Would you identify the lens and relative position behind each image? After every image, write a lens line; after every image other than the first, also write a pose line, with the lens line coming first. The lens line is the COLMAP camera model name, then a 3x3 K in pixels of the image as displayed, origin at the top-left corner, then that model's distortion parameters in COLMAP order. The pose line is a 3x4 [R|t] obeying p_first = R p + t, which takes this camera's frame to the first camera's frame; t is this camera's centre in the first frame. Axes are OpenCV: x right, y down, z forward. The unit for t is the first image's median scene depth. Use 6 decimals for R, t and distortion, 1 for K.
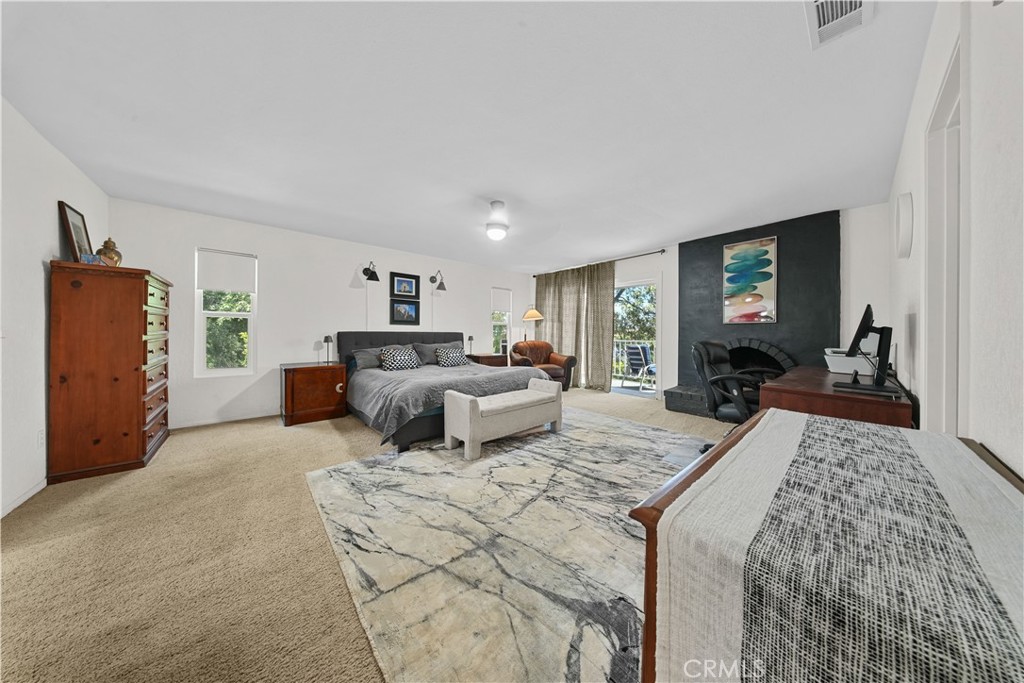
lens RADIAL K [[299.7, 0, 513.0], [0, 299.7, 333.9], [0, 0, 1]] dist [0.000665, -0.000043]
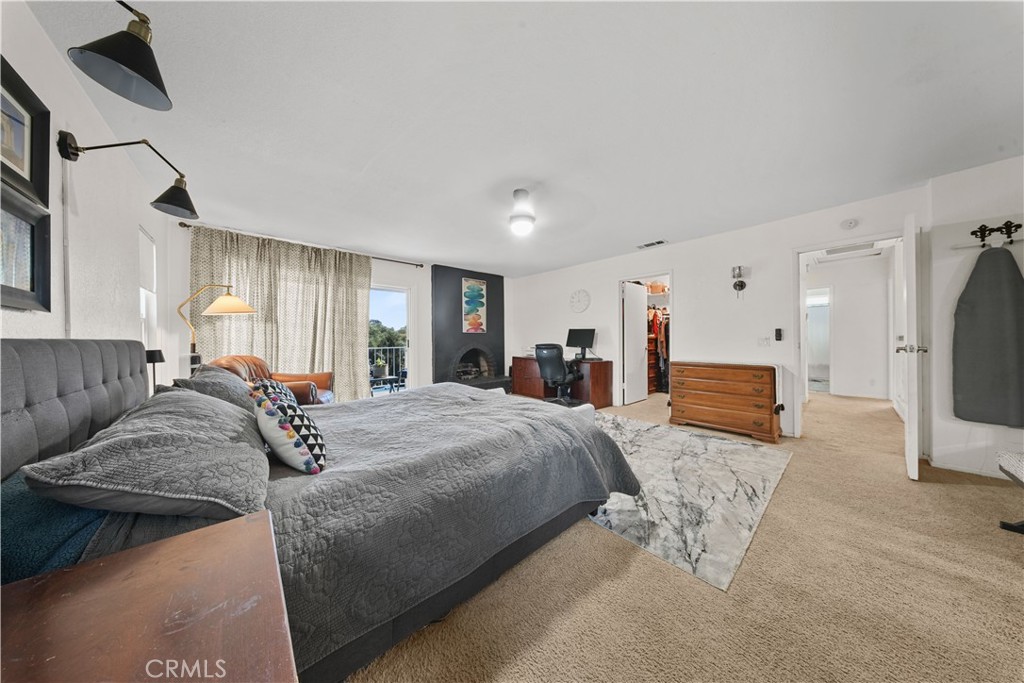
lens RADIAL K [[299.7, 0, 512.9], [0, 299.7, 340.0], [0, 0, 1]] dist [0.000665, -0.000043]
pose [[-0.014273, -0.002904, 0.999894, -0.713613], [0.005538, 0.999980, 0.002984, -0.005491], [-0.999883, 0.005580, -0.014257, 0.802418]]
